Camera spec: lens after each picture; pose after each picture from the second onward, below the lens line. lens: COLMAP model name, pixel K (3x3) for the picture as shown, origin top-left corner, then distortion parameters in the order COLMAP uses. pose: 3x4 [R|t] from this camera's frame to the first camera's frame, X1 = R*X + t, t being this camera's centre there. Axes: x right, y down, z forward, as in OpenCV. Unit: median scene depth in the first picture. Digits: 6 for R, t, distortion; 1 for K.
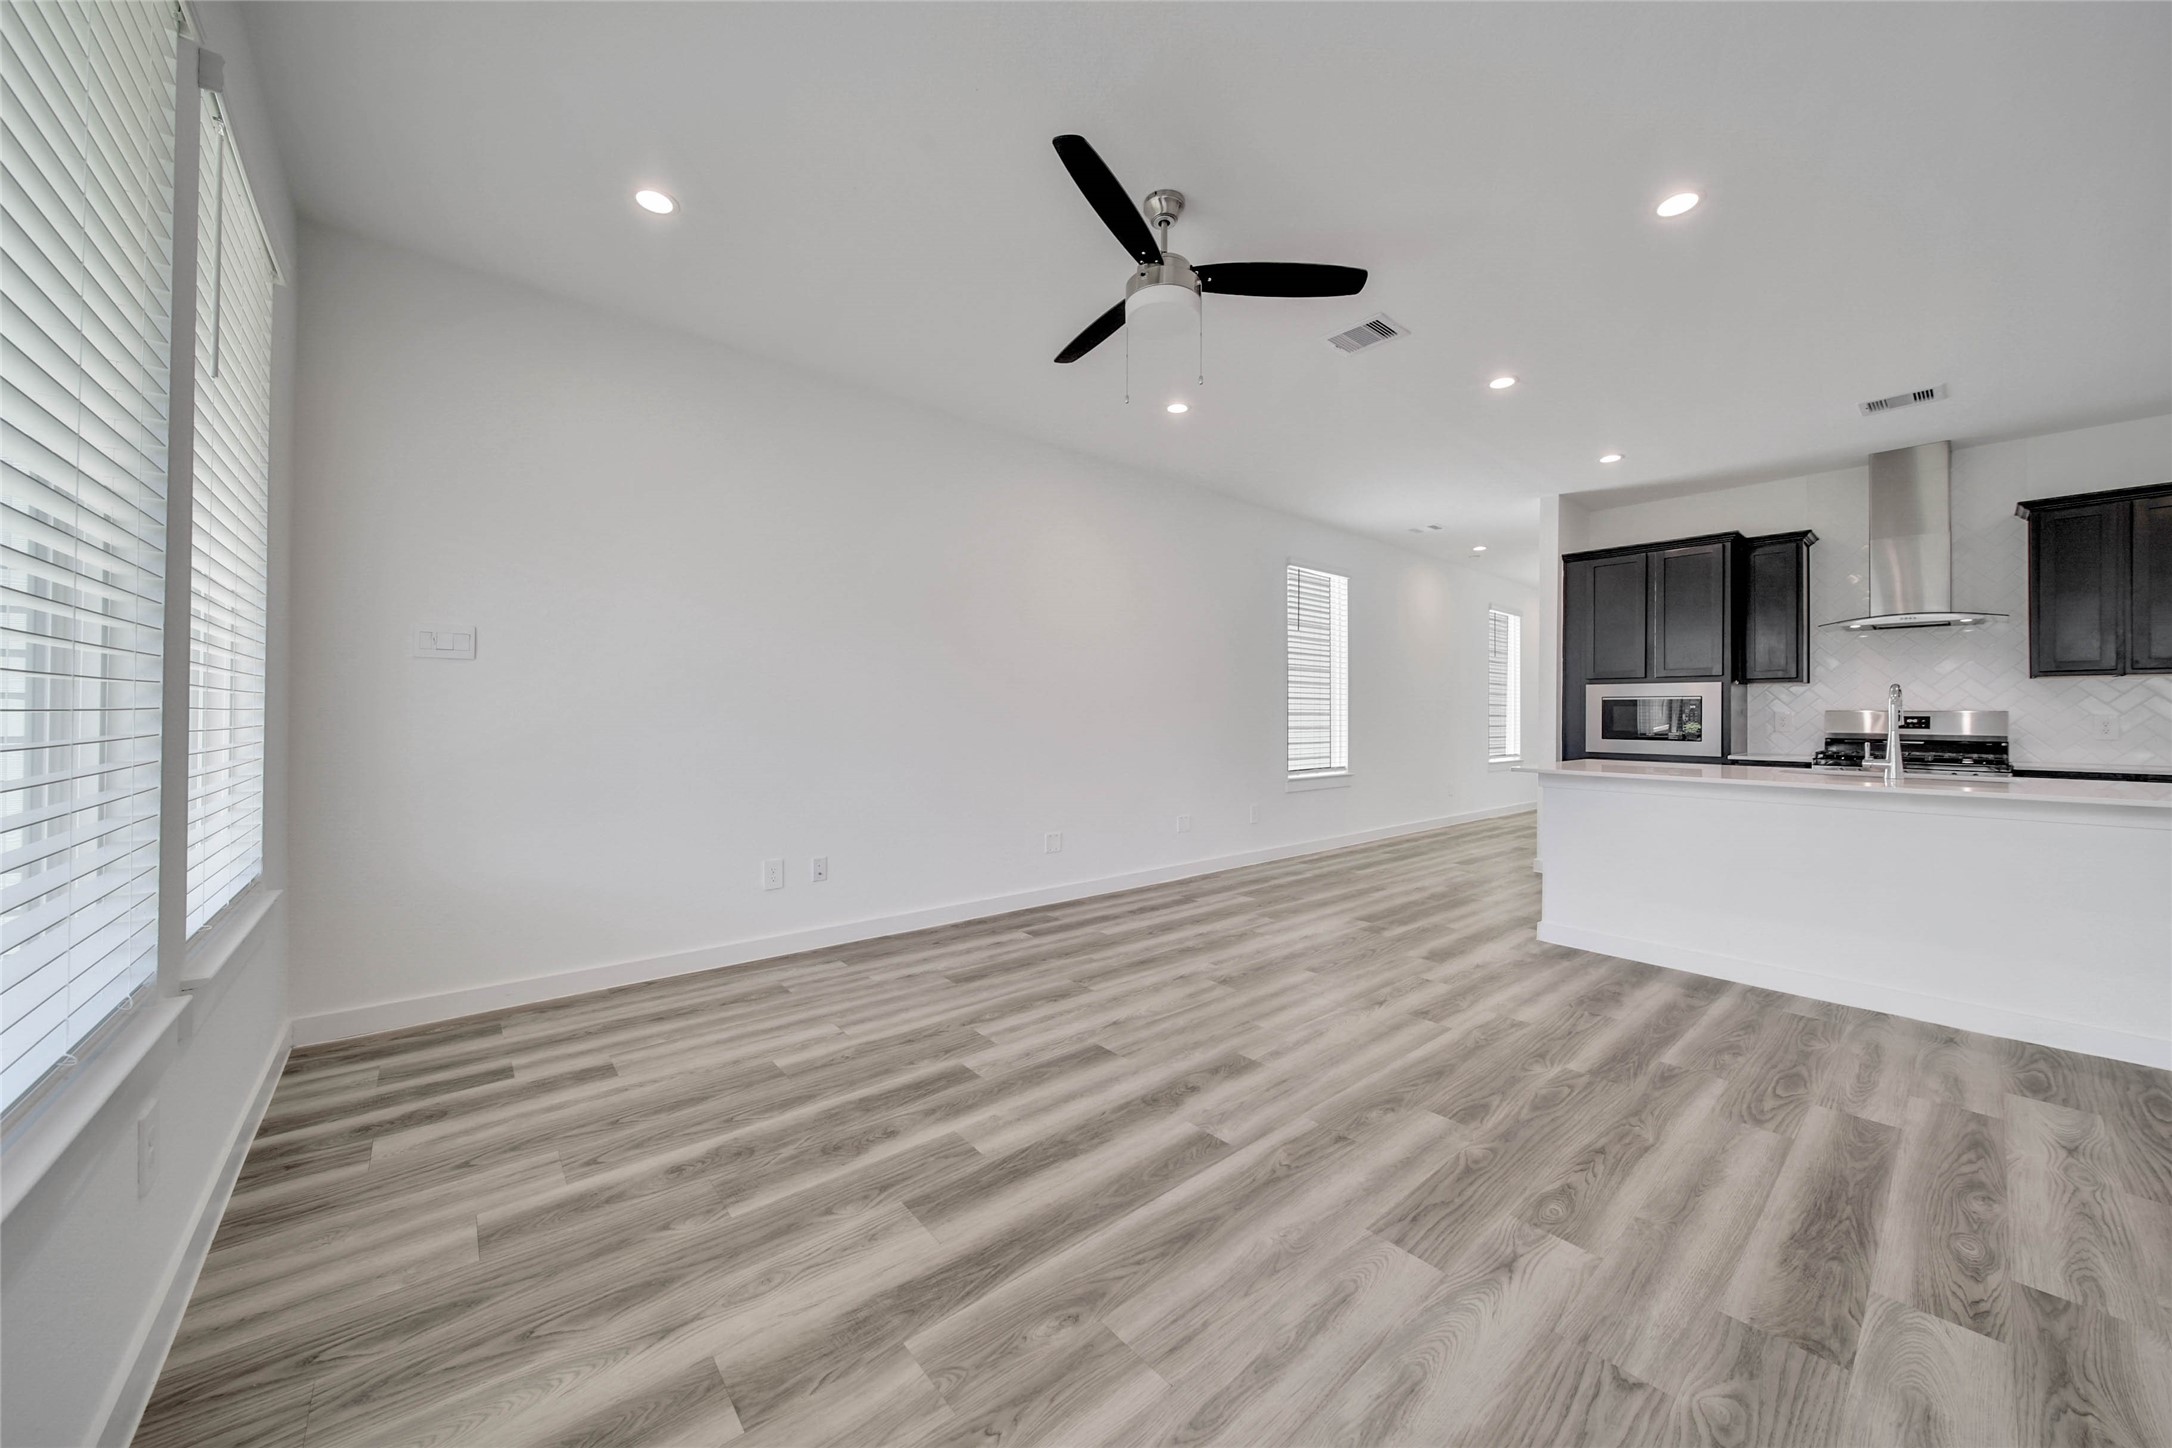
lens RADIAL K [[763.6, 0, 1088.1], [0, 763.6, 712.2], [0, 0, 1]] dist [-0.000257, -0.000804]
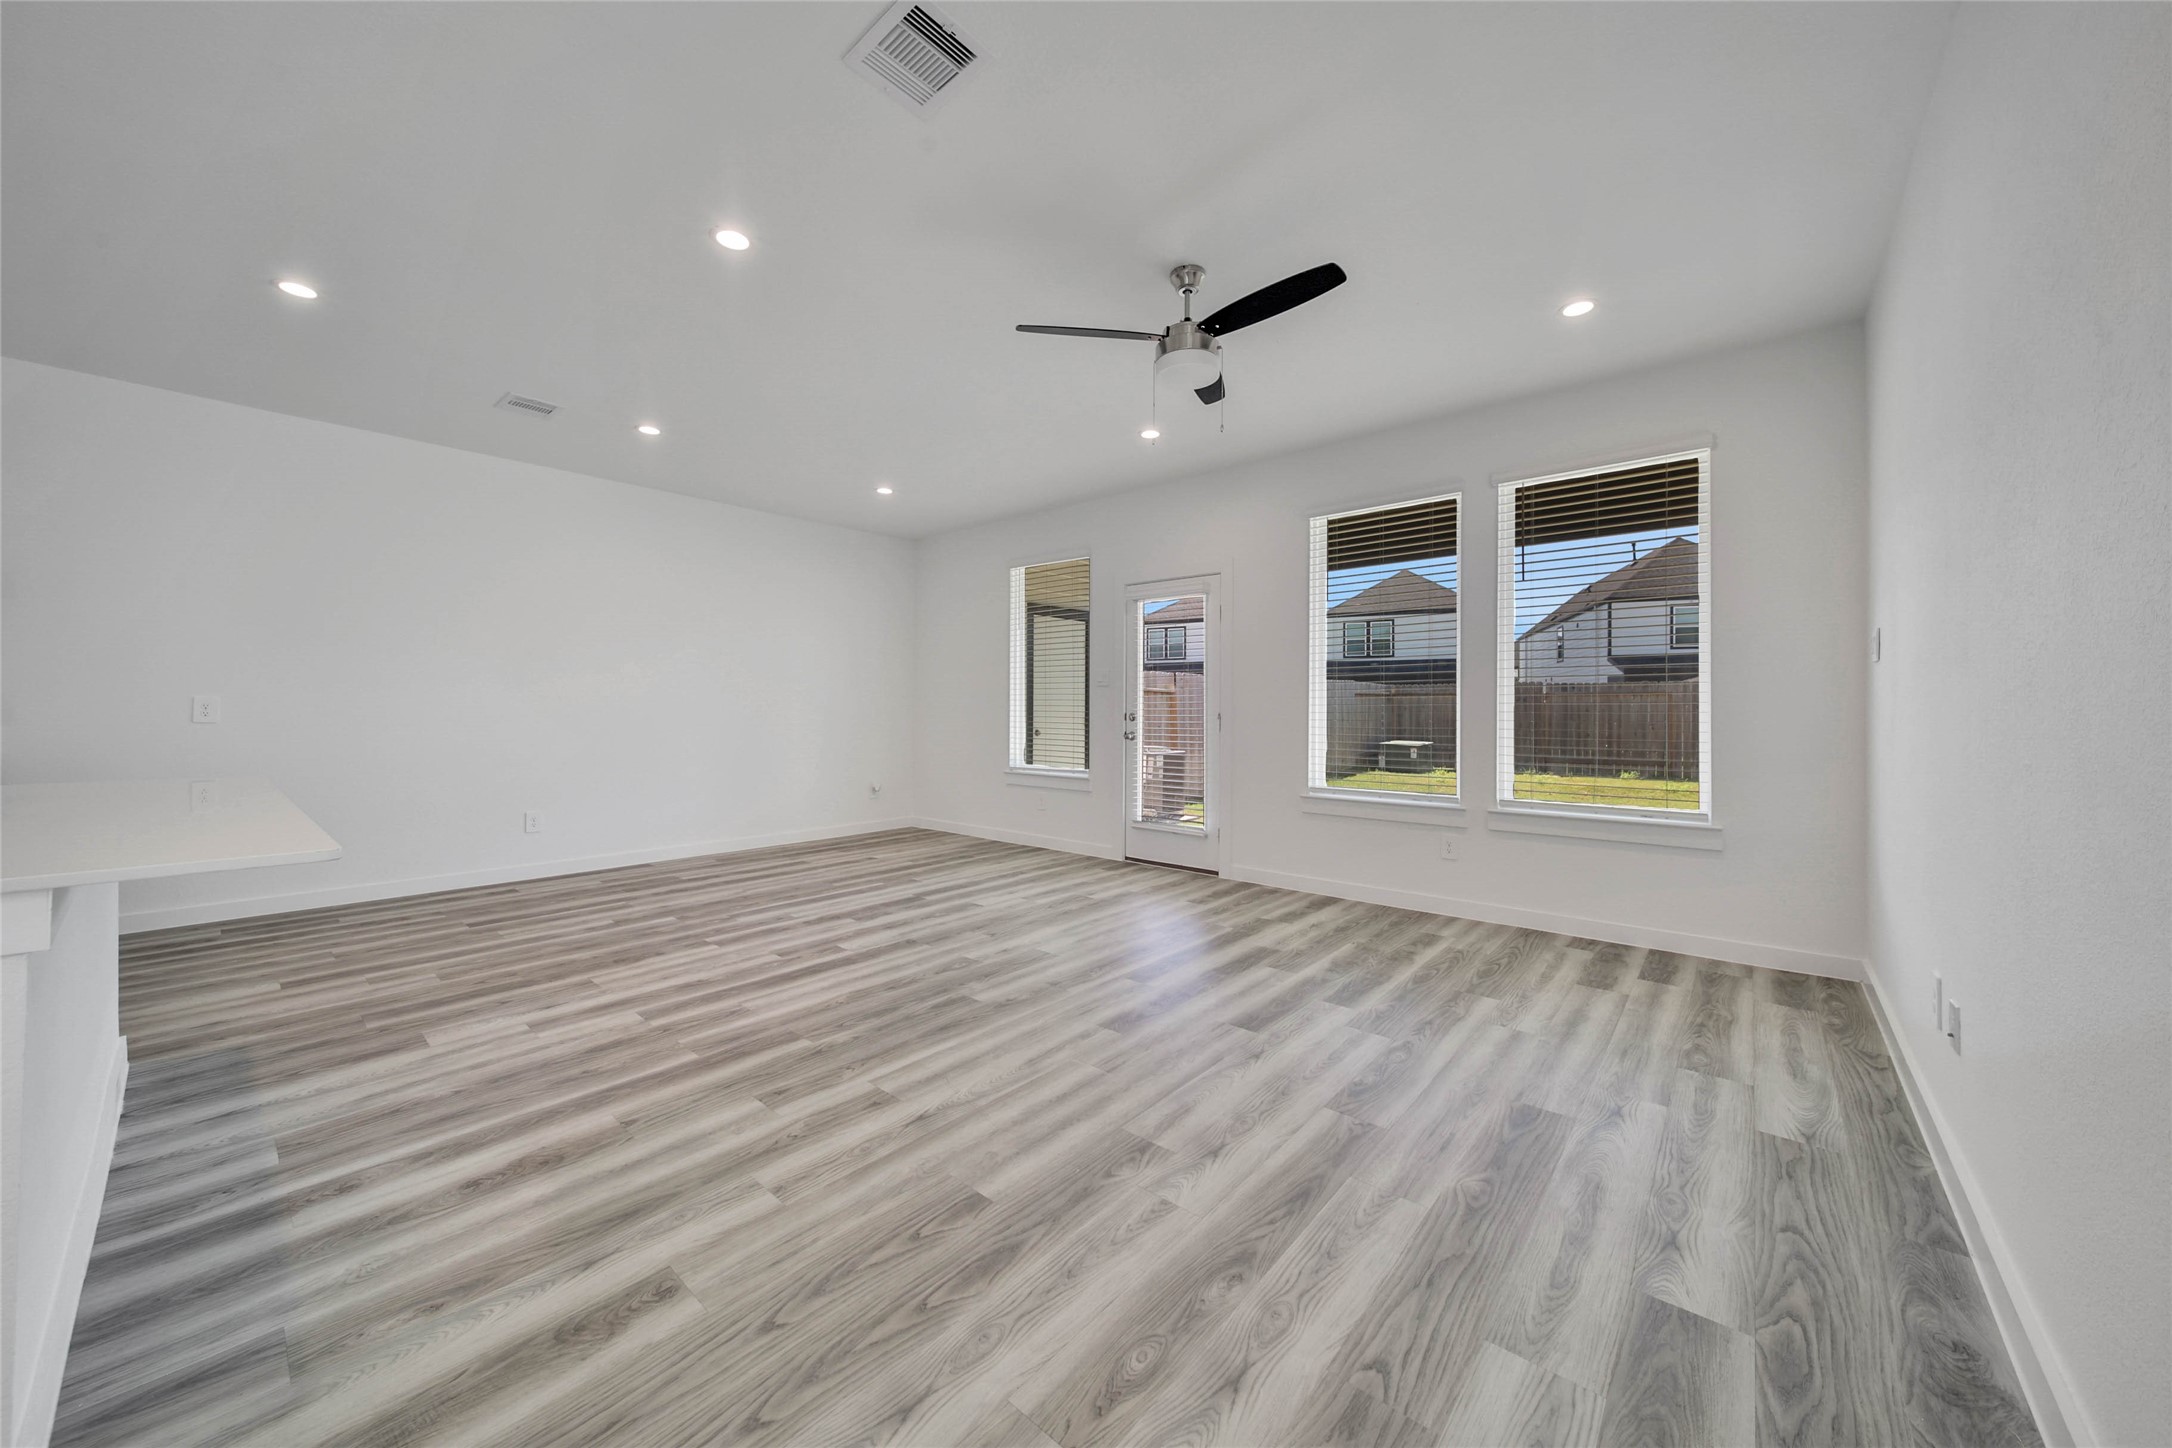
lens RADIAL K [[763.6, 0, 1088.1], [0, 763.6, 712.2], [0, 0, 1]] dist [-0.000257, -0.000804]
pose [[-0.988586, -0.009760, -0.150340, 0.428842], [-0.009012, 0.999943, -0.005659, 0.015850], [0.150387, -0.004240, -0.988618, 2.167370]]
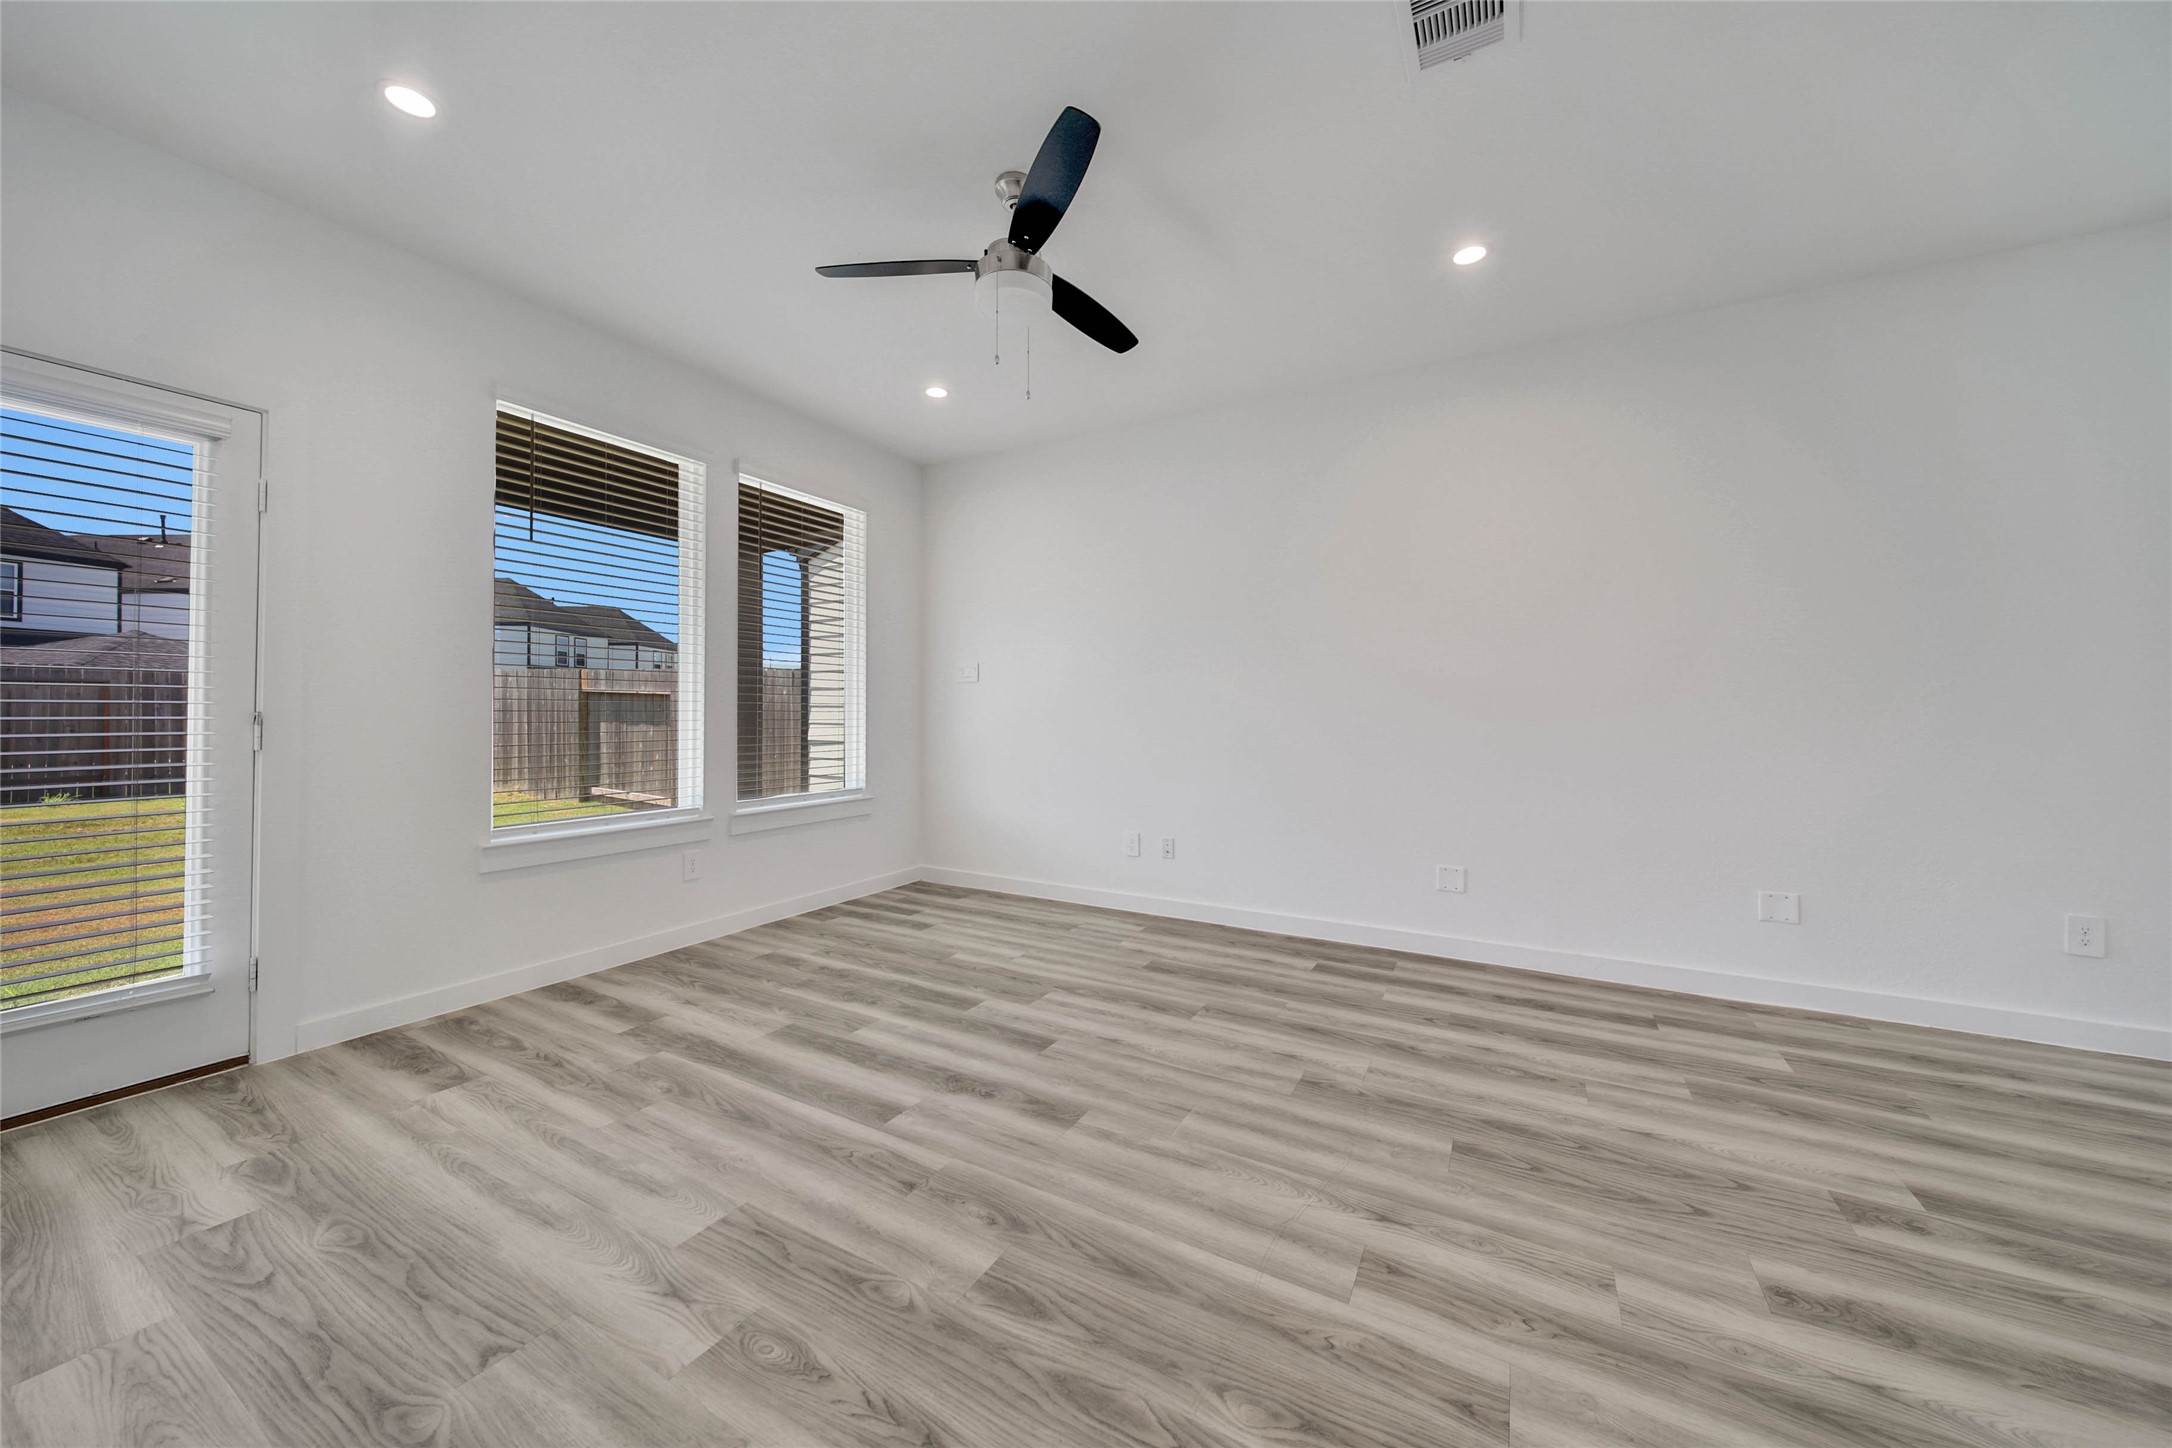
lens RADIAL K [[763.6, 0, 1088.1], [0, 763.6, 712.2], [0, 0, 1]] dist [-0.000257, -0.000804]
pose [[0.346255, -0.007071, -0.938114, 1.058441], [0.003359, 0.999975, -0.006298, 0.013351], [0.938134, -0.000970, 0.346270, 0.758619]]
